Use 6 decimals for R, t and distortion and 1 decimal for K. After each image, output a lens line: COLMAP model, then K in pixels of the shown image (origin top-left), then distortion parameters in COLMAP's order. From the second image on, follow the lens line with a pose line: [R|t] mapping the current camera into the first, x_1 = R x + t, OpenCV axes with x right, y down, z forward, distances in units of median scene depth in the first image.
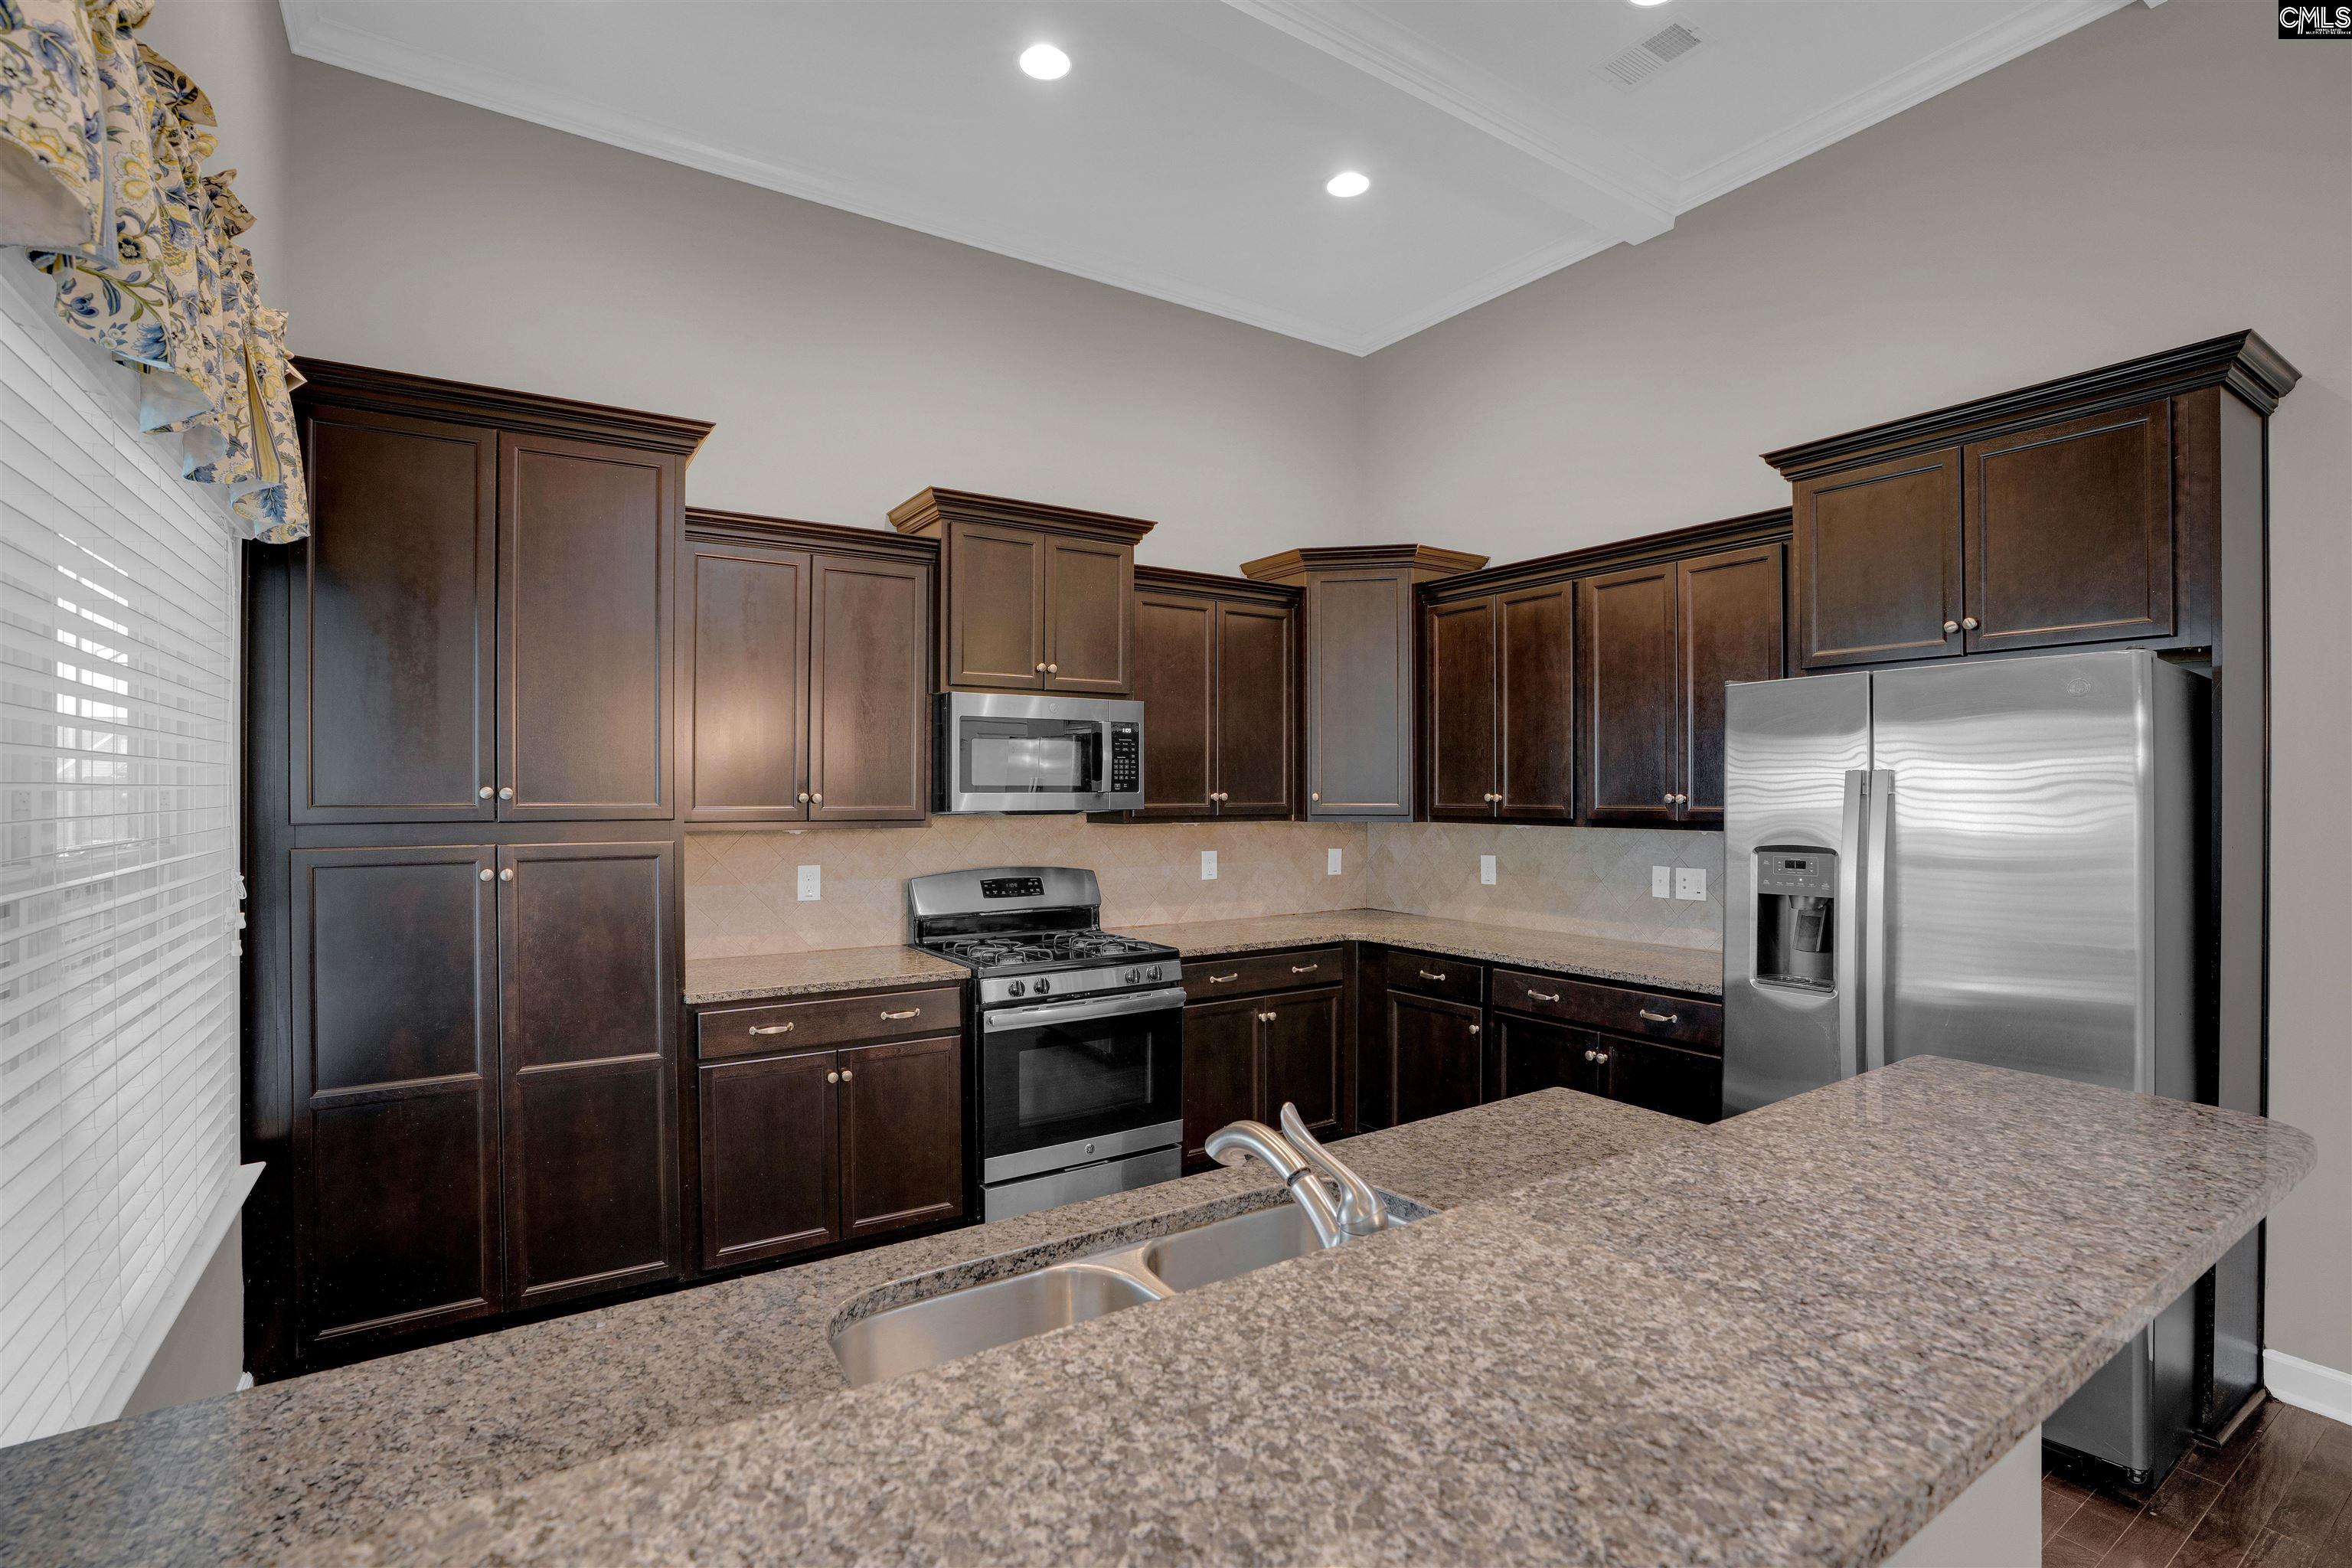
lens RADIAL K [[1087.0, 0, 1201.2], [0, 1087.0, 794.0], [0, 0, 1]] dist [-0.044395, 0.005299]
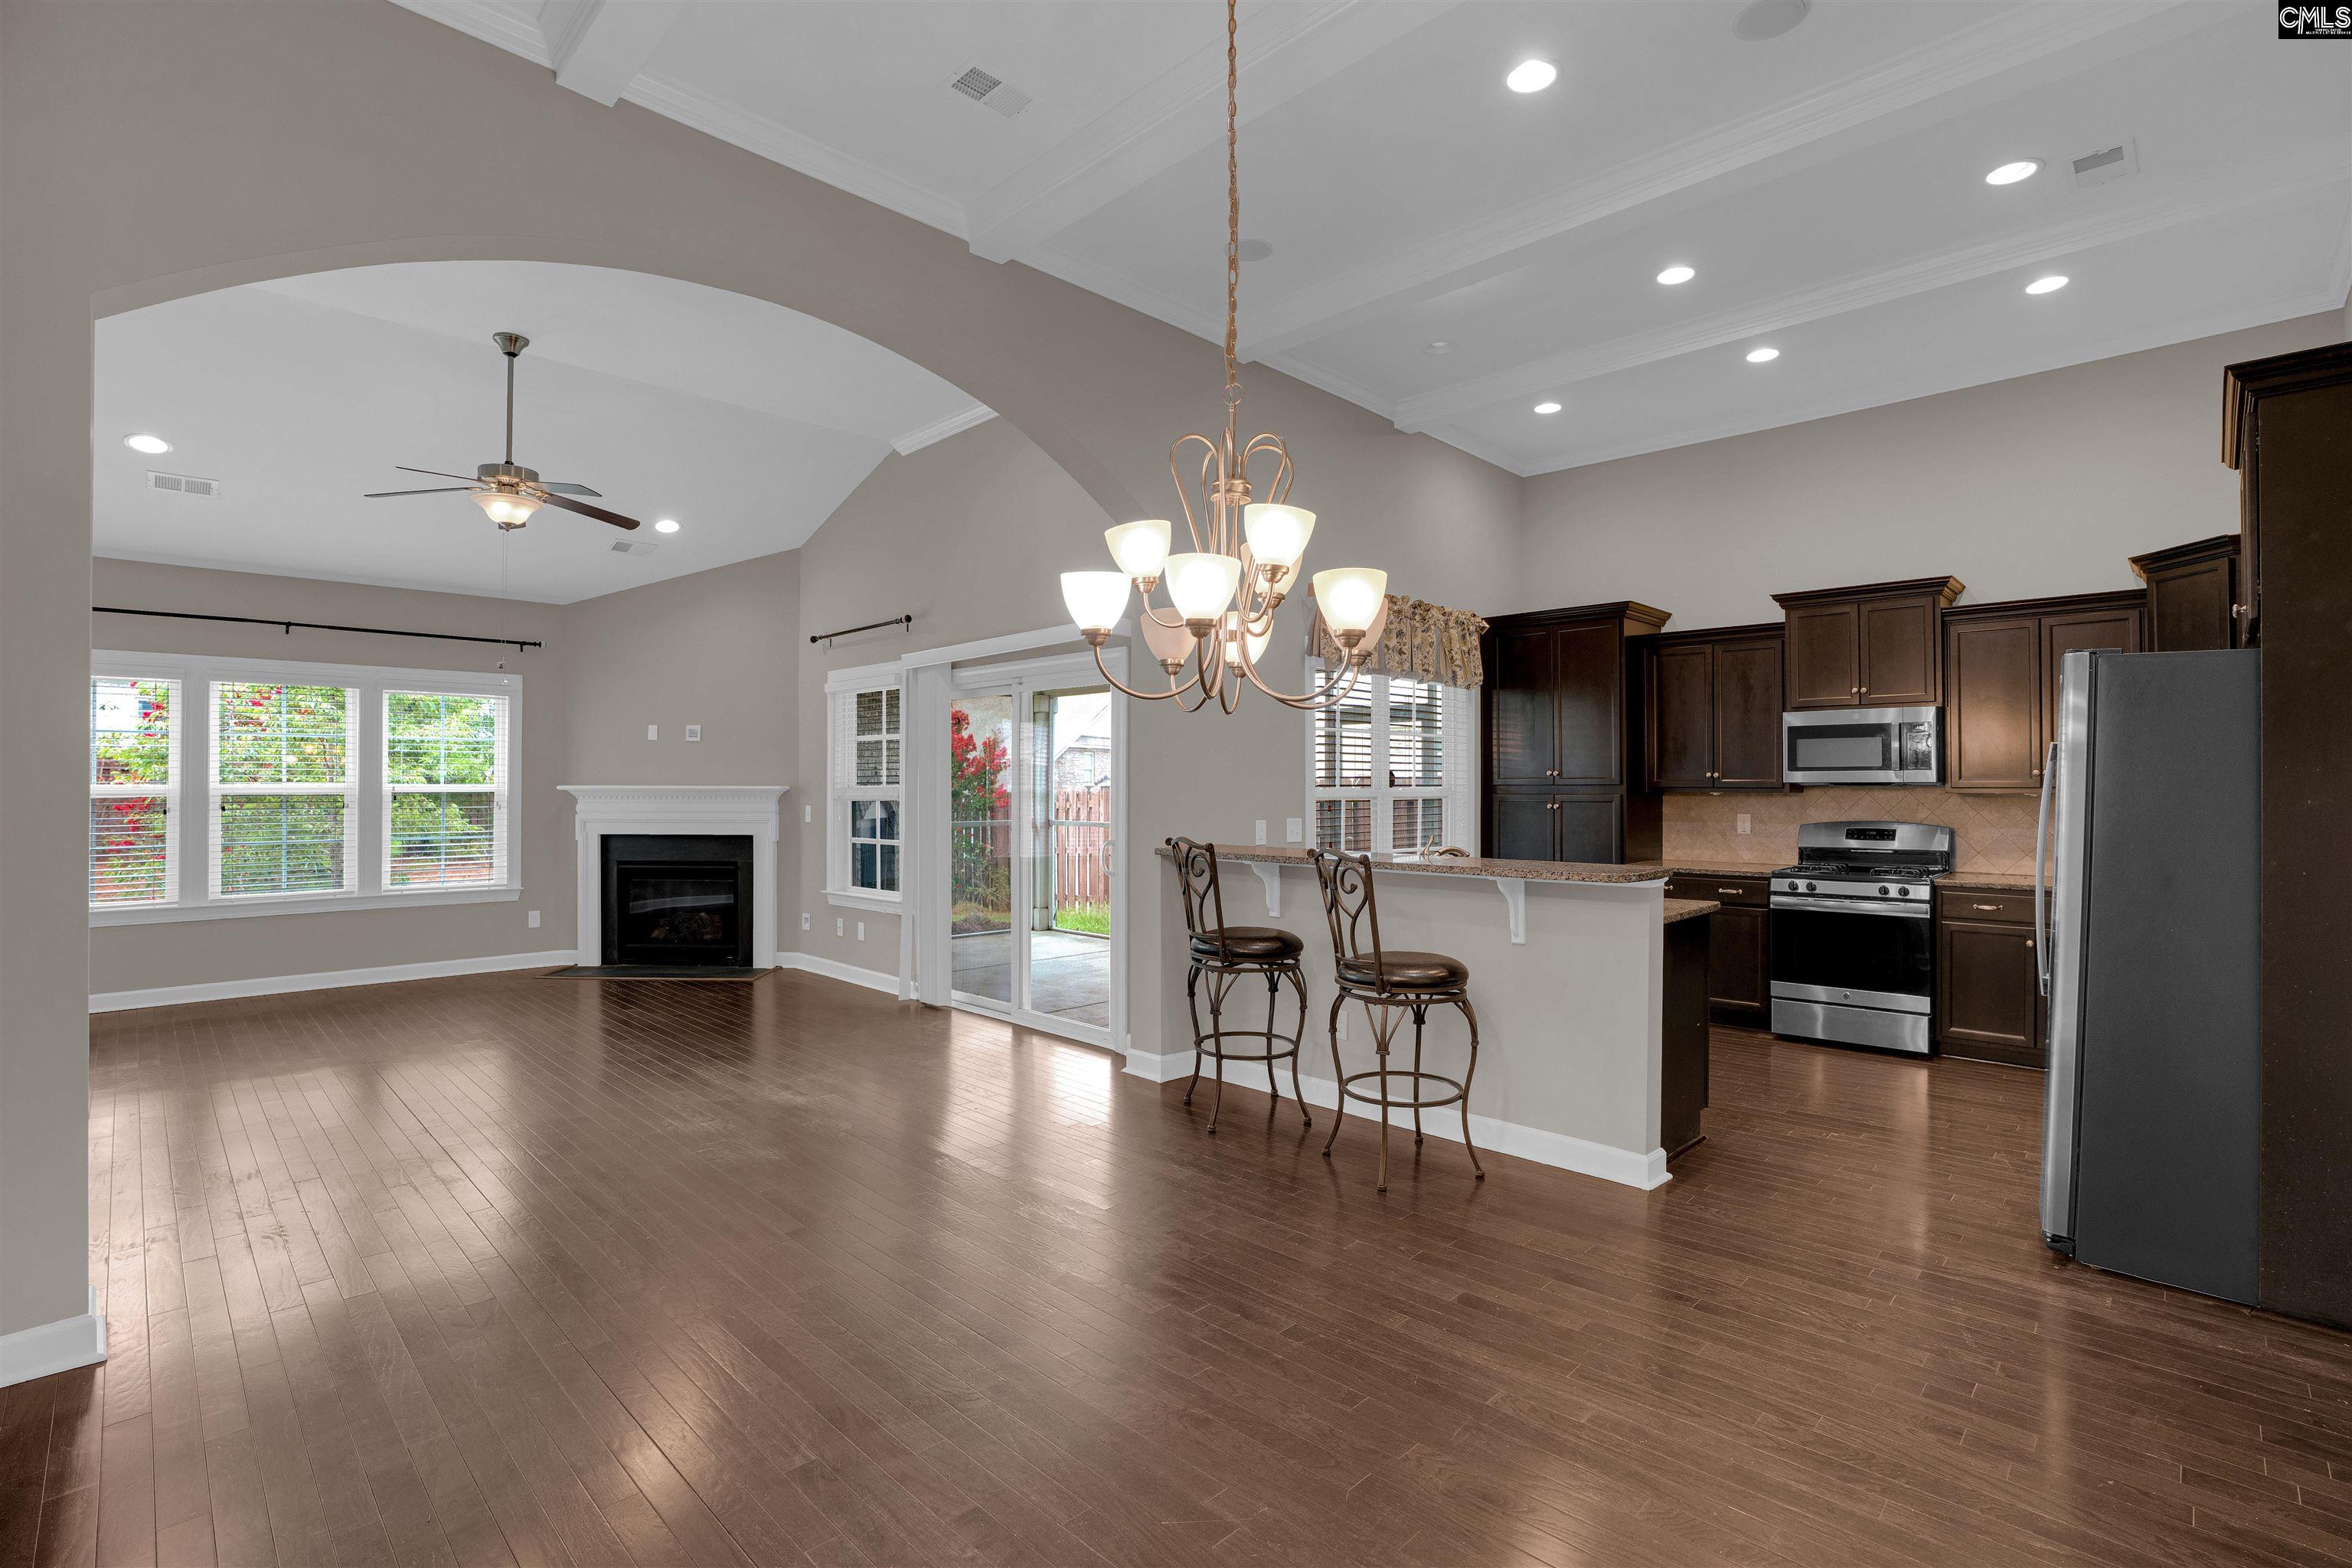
lens RADIAL K [[1087.0, 0, 1216.0], [0, 1087.0, 786.0], [0, 0, 1]] dist [-0.044395, 0.005299]
pose [[0.220237, -0.002485, -0.975443, 1.204657], [-0.002366, 0.999992, -0.003082, 0.028459], [0.975444, 0.002987, 0.220230, -0.241220]]
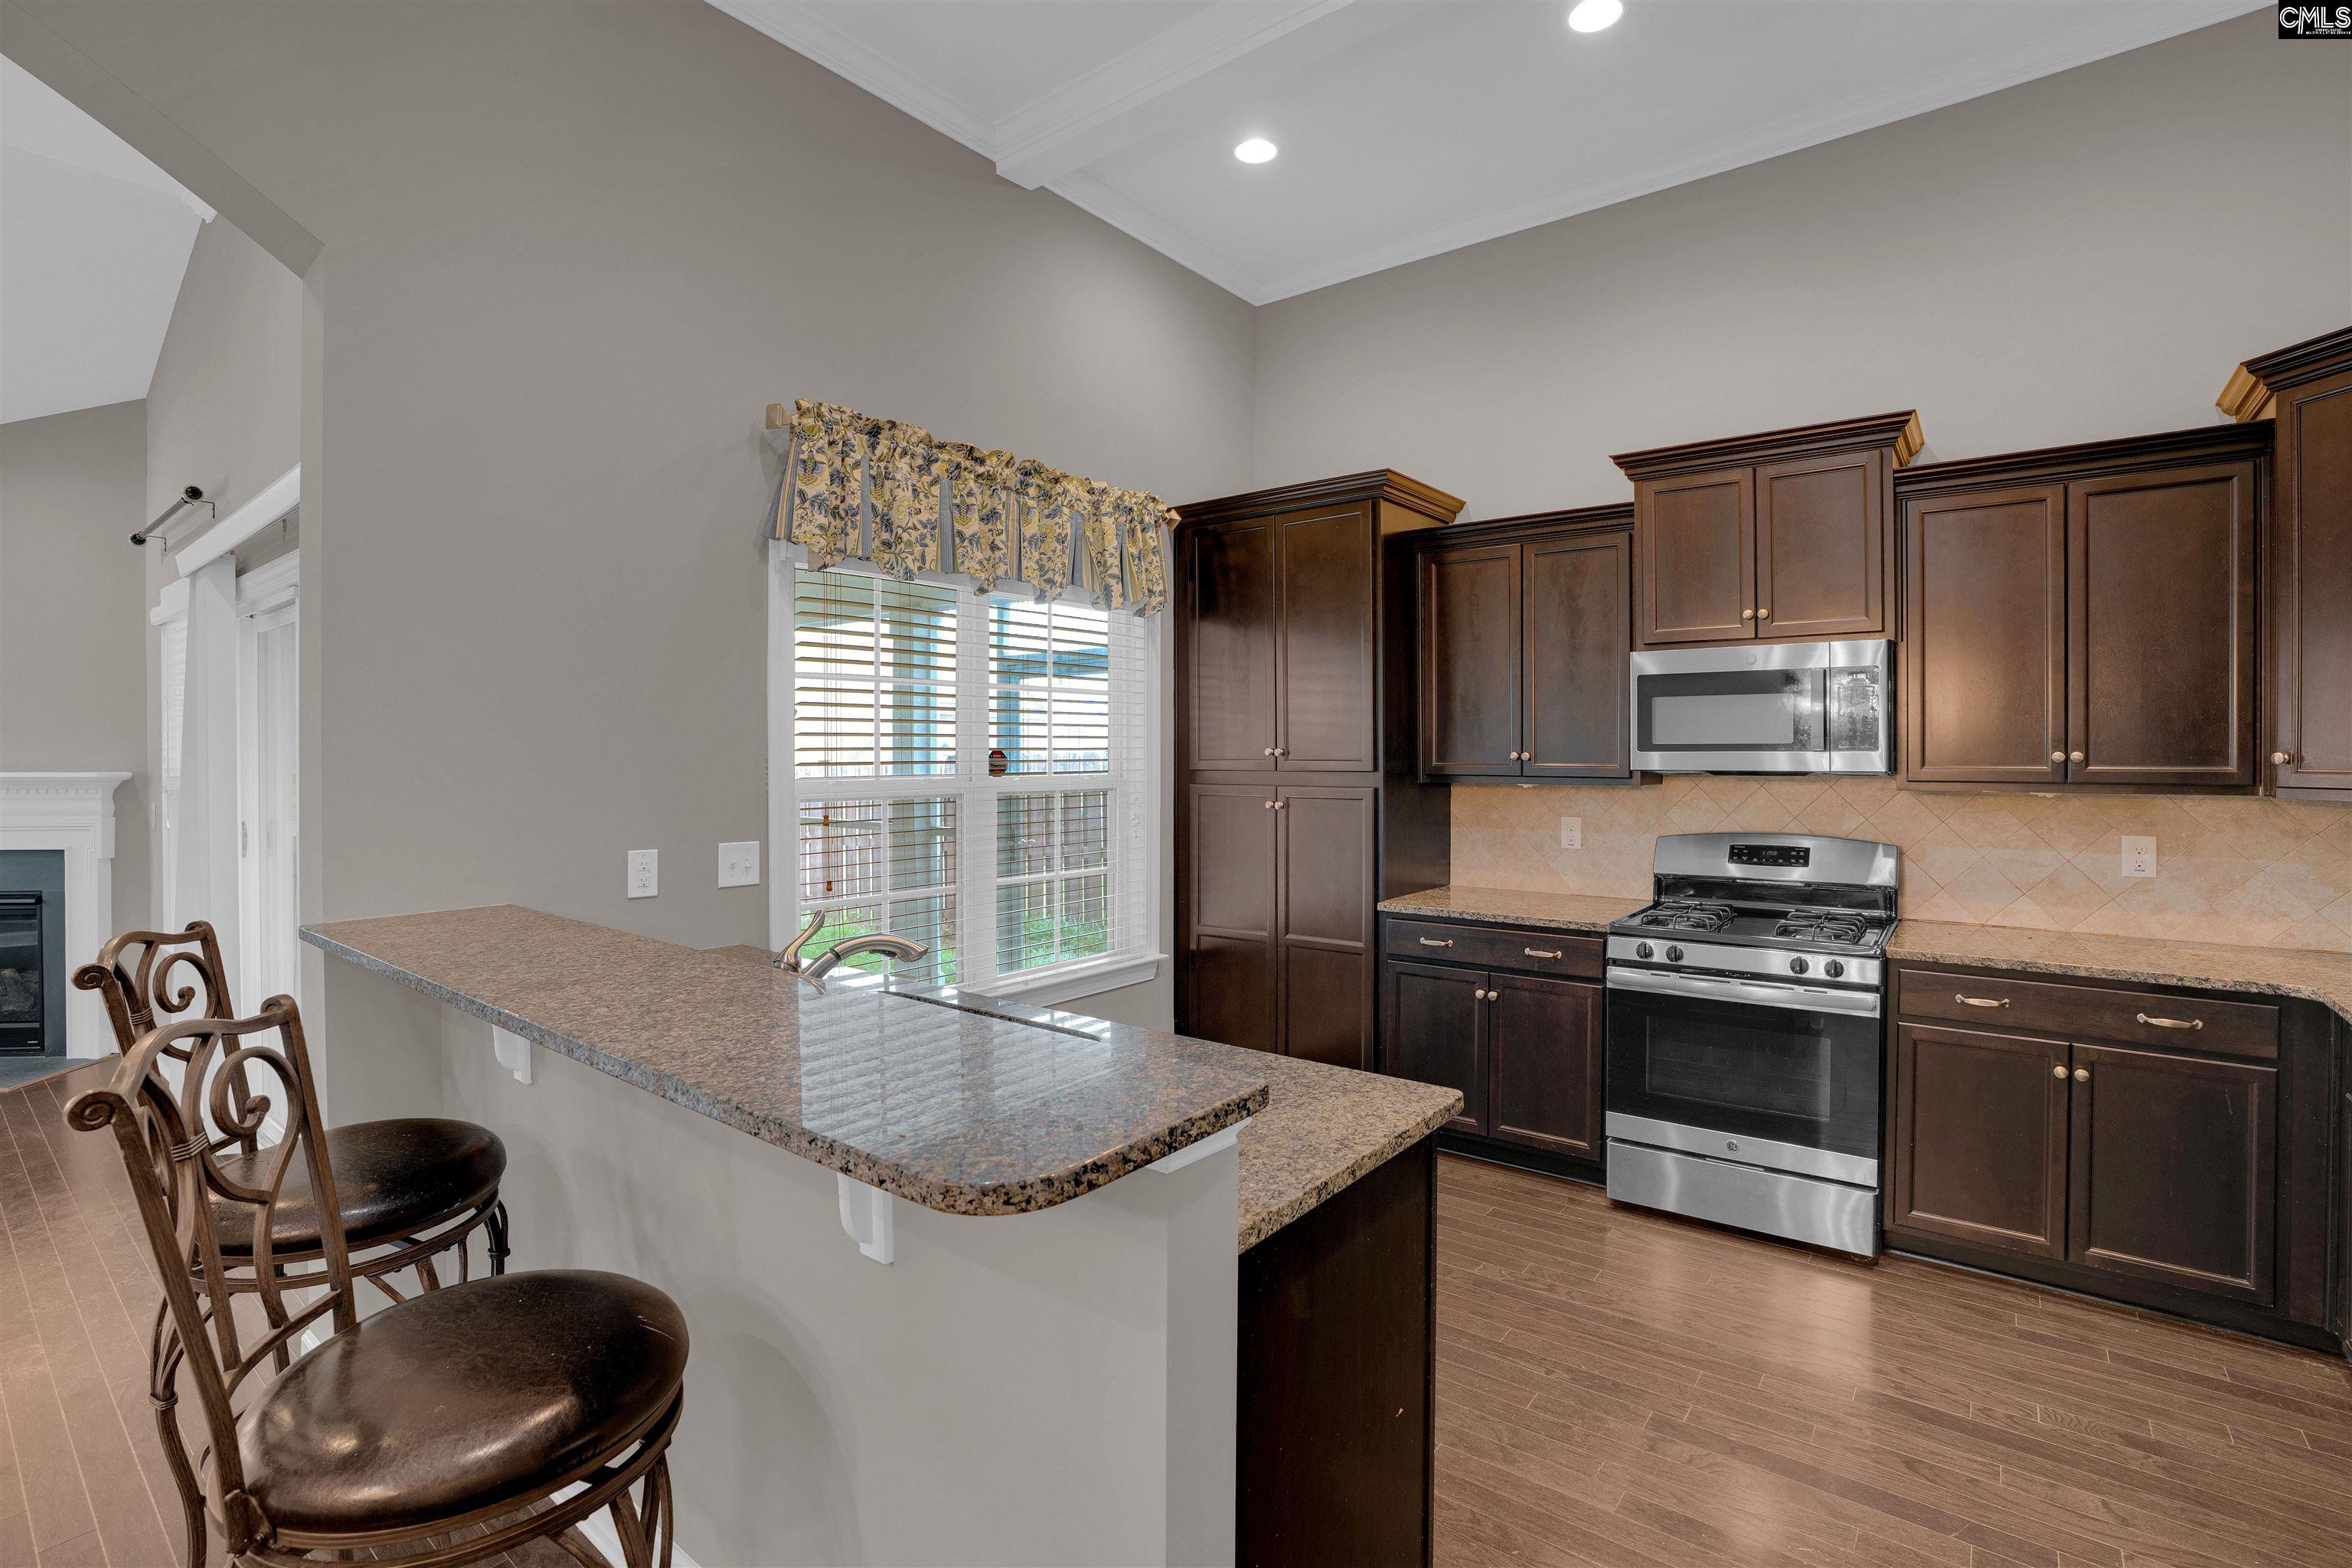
lens RADIAL K [[1087.0, 0, 1201.8], [0, 1087.0, 767.8], [0, 0, 1]] dist [-0.044395, 0.005299]
pose [[0.313292, 0.010021, -0.949604, 0.596096], [-0.000334, 0.999945, 0.010442, 0.003392], [0.949657, -0.002955, 0.313278, 0.296637]]
